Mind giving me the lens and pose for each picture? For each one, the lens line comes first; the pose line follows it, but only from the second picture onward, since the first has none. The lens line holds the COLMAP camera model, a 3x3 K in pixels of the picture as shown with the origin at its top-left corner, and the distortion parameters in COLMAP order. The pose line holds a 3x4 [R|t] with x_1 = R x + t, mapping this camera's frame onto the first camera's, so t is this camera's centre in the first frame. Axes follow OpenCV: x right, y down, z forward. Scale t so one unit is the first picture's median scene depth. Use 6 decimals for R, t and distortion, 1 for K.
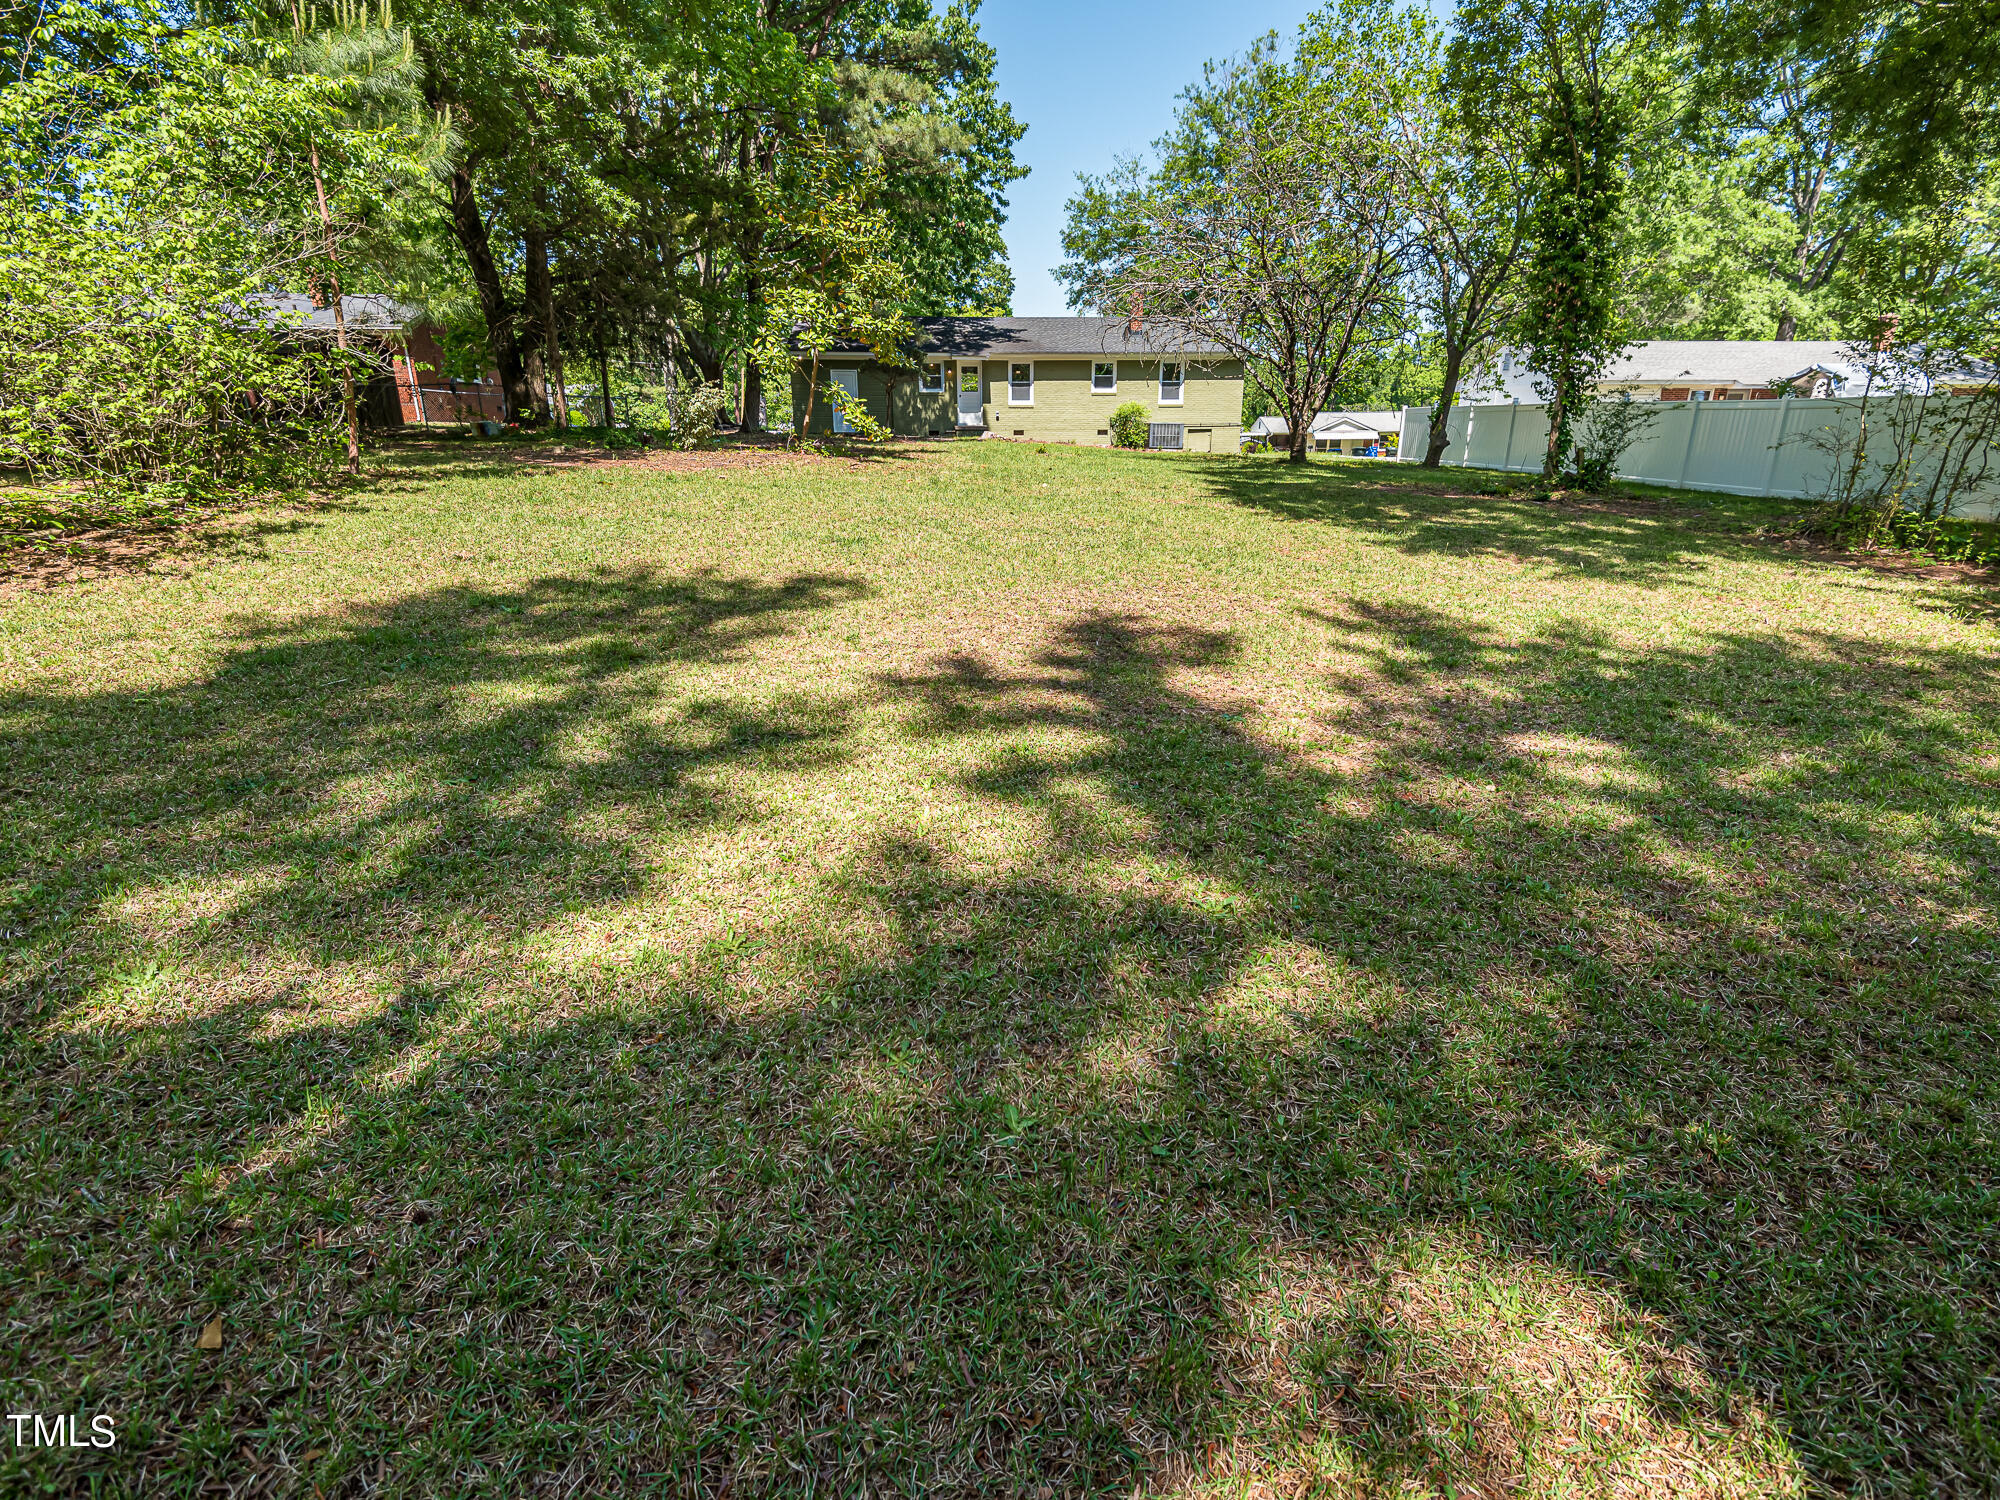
lens RADIAL K [[1025.0, 0, 1004.8], [0, 1025.0, 766.4], [0, 0, 1]] dist [0.021376, -0.004582]
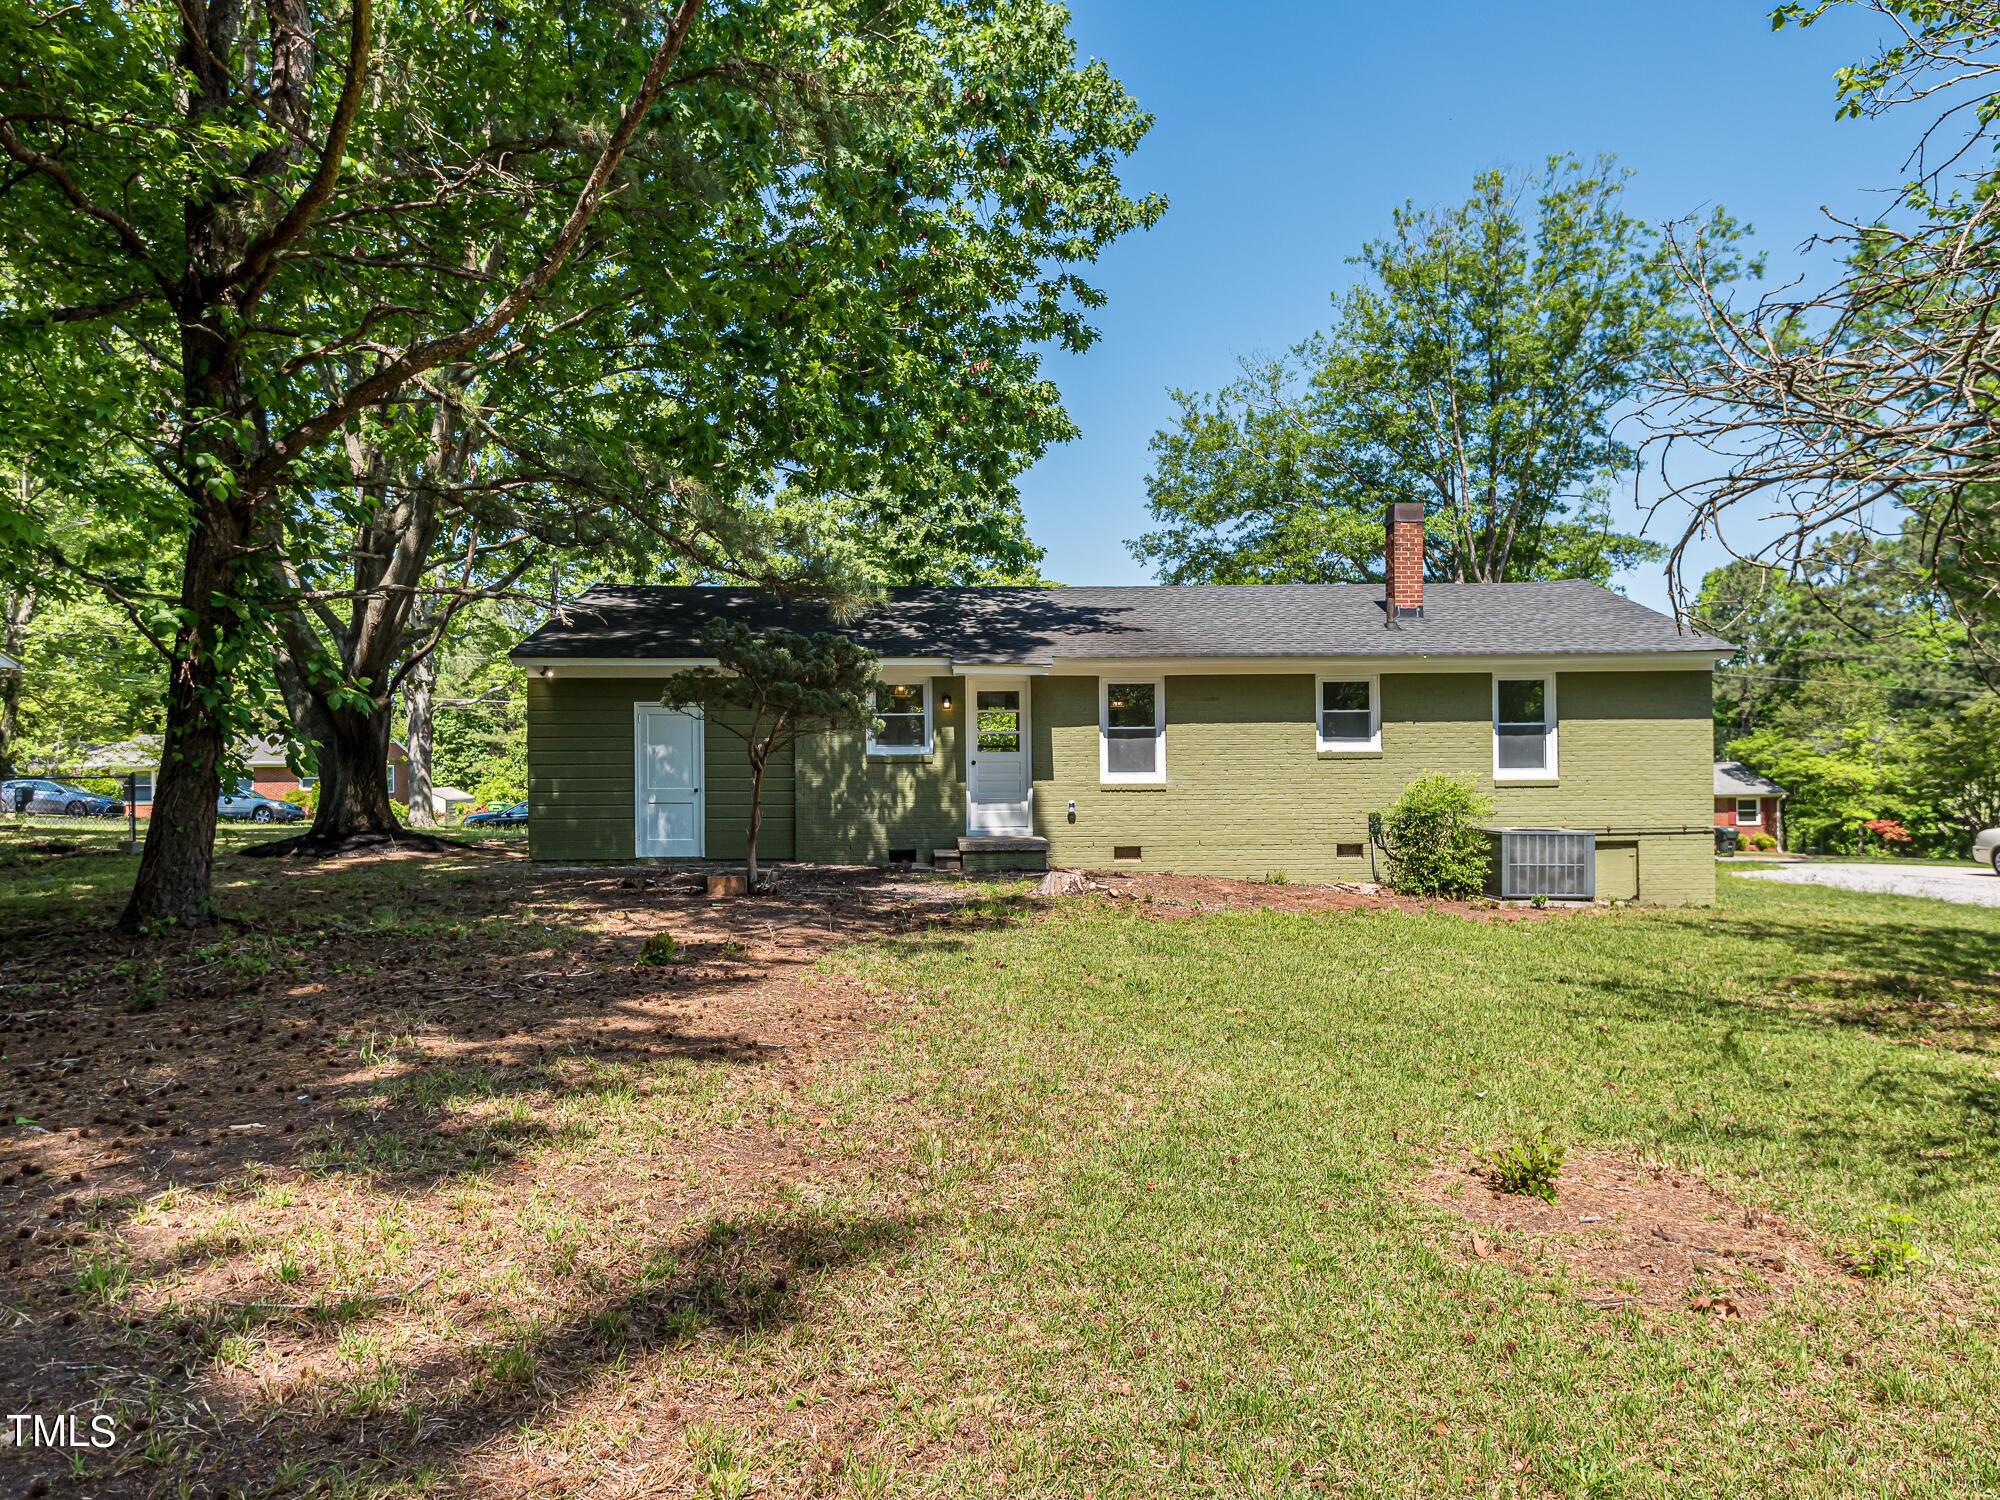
lens RADIAL K [[1282.5, 0, 1000.9], [0, 1282.5, 746.1], [0, 0, 1]] dist [-0.001196, 0.000026]
pose [[0.999906, -0.006574, -0.011991, -0.027257], [0.002232, 0.943561, -0.331192, -0.207137], [0.013491, 0.331134, 0.943487, 0.545500]]
